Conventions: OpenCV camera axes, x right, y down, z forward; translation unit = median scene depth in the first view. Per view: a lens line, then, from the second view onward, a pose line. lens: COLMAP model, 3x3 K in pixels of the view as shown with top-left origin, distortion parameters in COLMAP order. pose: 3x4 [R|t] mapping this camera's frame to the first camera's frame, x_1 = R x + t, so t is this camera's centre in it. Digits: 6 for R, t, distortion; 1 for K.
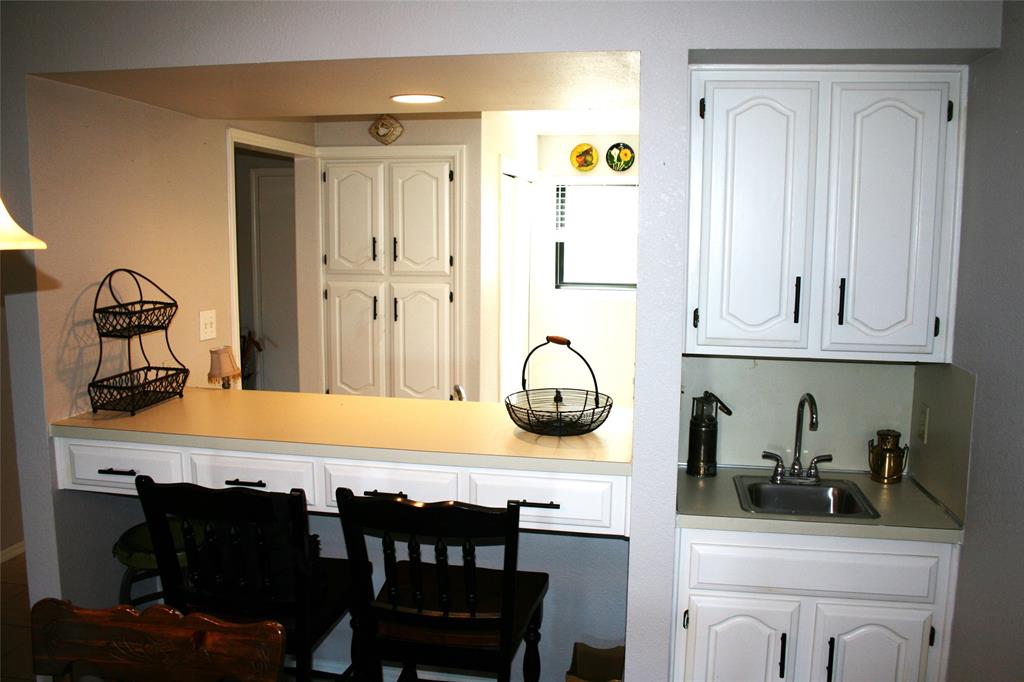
lens RADIAL K [[857.5, 0, 517.2], [0, 857.5, 343.1], [0, 0, 1]] dist [-0.162293, 0.143226]
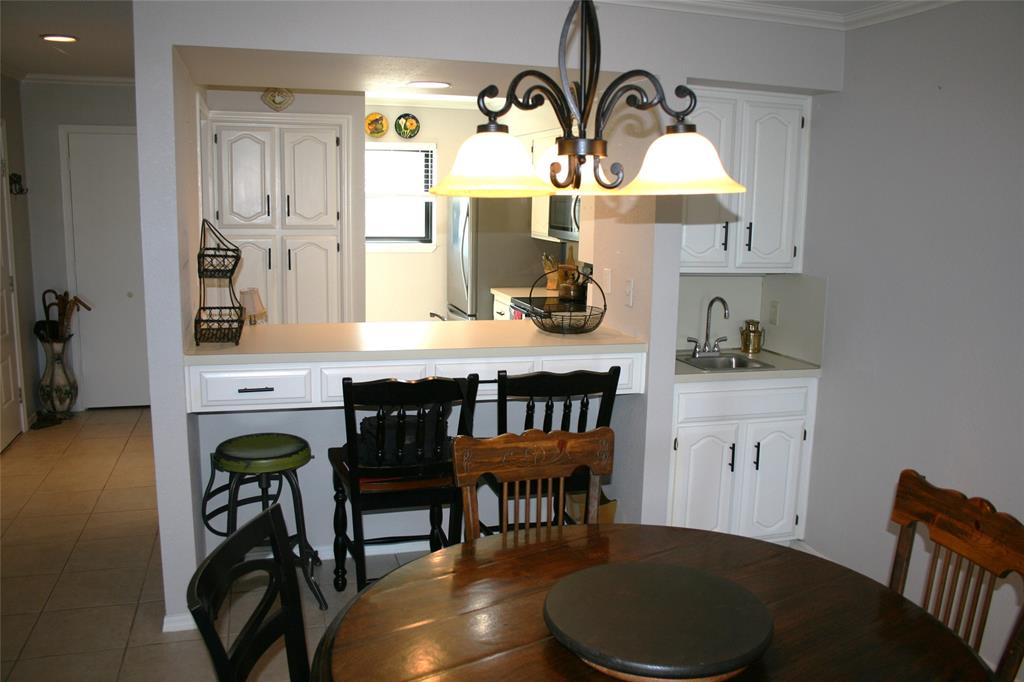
lens RADIAL K [[857.5, 0, 517.2], [0, 857.5, 343.1], [0, 0, 1]] dist [-0.162293, 0.143226]
pose [[0.893432, -0.065370, 0.444417, -0.667809], [0.045105, 0.997410, 0.056033, 0.038397], [-0.446929, -0.030016, 0.894066, -0.235978]]
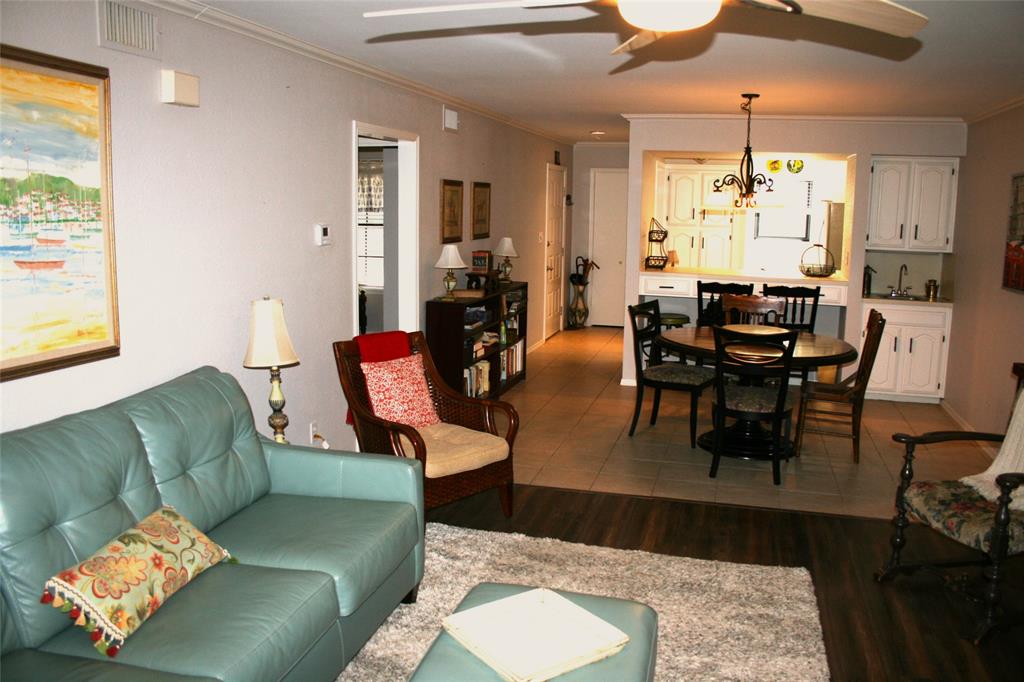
lens RADIAL K [[860.5, 0, 516.9], [0, 860.5, 340.7], [0, 0, 1]] dist [-0.162344, 0.144696]
pose [[0.995975, 0.021574, -0.086996, -0.724982], [-0.019007, 0.999362, 0.030233, 0.256720], [0.087593, -0.028458, 0.995750, -1.986614]]
